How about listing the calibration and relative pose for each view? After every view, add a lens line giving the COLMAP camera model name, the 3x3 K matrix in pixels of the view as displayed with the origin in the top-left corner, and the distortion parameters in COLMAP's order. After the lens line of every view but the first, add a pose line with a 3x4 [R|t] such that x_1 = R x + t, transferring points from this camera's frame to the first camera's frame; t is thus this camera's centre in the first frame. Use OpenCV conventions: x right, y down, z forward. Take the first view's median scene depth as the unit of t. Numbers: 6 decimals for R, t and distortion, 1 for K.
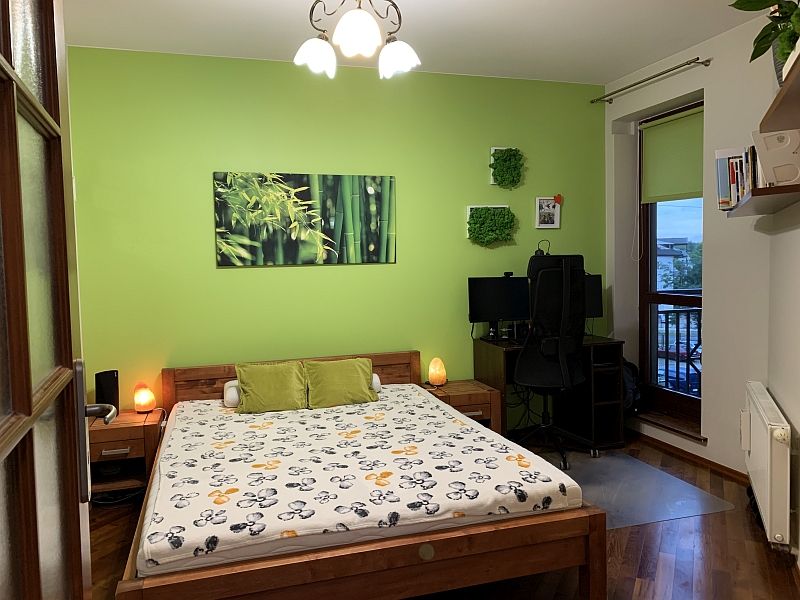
lens RADIAL K [[608.9, 0, 400.0], [0, 608.9, 300.0], [0, 0, 1]] dist [0.007120, -0.033850]
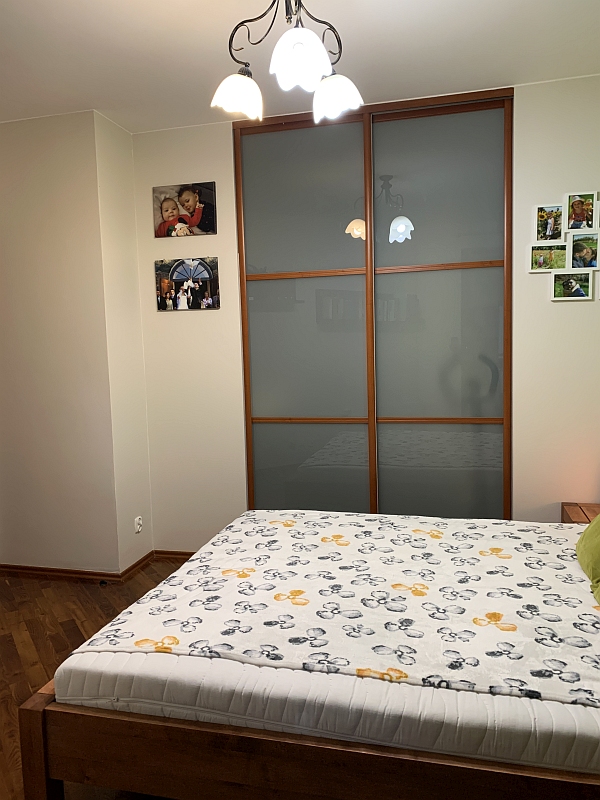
lens RADIAL K [[608.9, 0, 306.5], [0, 608.9, 395.3], [0, 0, 1]] dist [0.007120, -0.033850]
pose [[-0.529208, 0.110094, -0.841320, 0.602243], [-0.017422, 0.989927, 0.140499, -0.108835], [0.848314, 0.089011, -0.521959, 1.353417]]
